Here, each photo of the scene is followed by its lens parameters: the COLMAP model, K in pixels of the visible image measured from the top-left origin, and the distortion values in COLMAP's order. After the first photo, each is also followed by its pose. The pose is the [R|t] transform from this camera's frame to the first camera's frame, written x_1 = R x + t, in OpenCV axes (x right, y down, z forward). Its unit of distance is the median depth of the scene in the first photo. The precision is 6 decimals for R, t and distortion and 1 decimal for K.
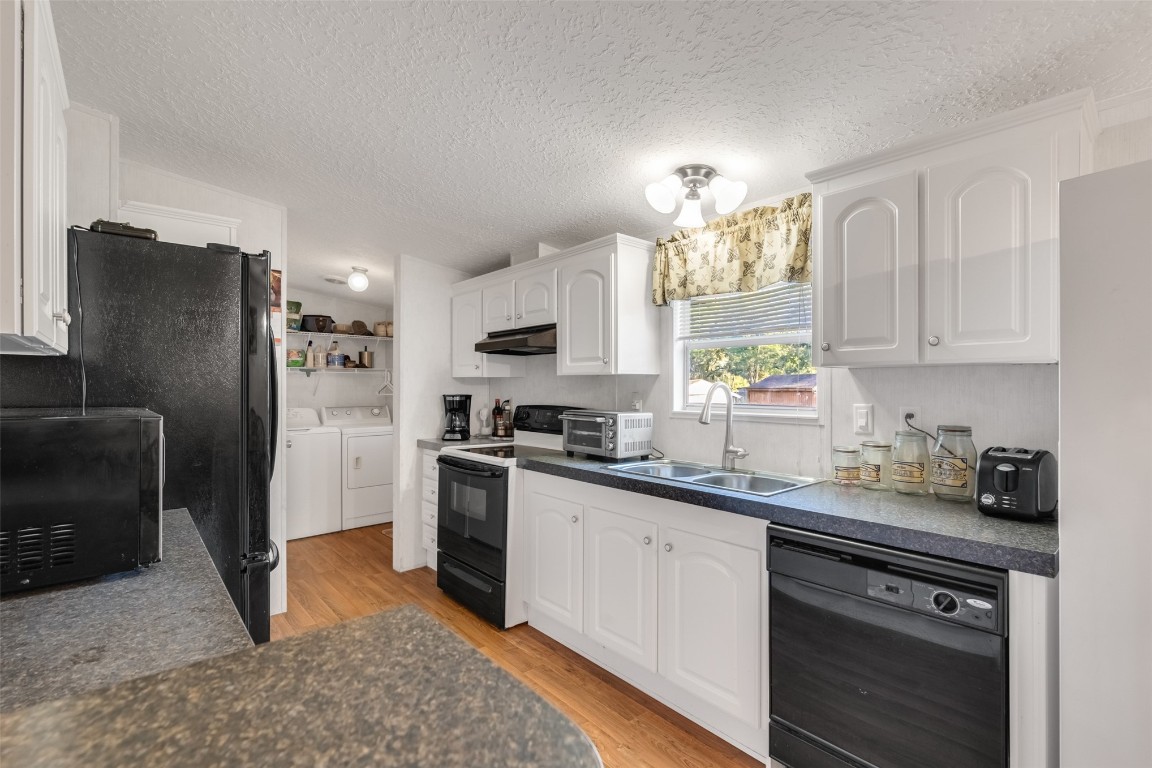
lens RADIAL K [[518.6, 0, 577.7], [0, 518.6, 384.9], [0, 0, 1]] dist [0.001230, 0.000020]
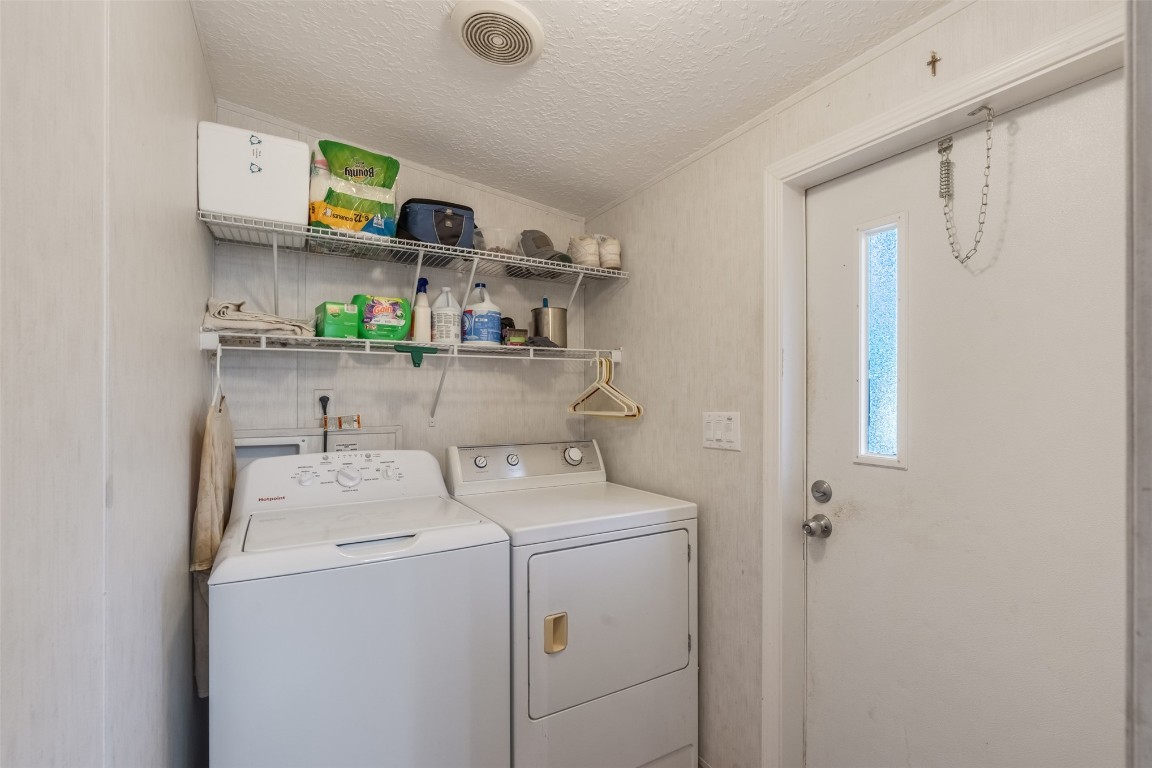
lens RADIAL K [[518.6, 0, 575.4], [0, 518.6, 391.7], [0, 0, 1]] dist [0.001230, 0.000020]
pose [[0.979079, -0.005914, -0.203395, -0.315296], [0.003925, 0.999940, -0.010182, 0.006267], [0.203443, 0.009171, 0.979044, 0.624502]]
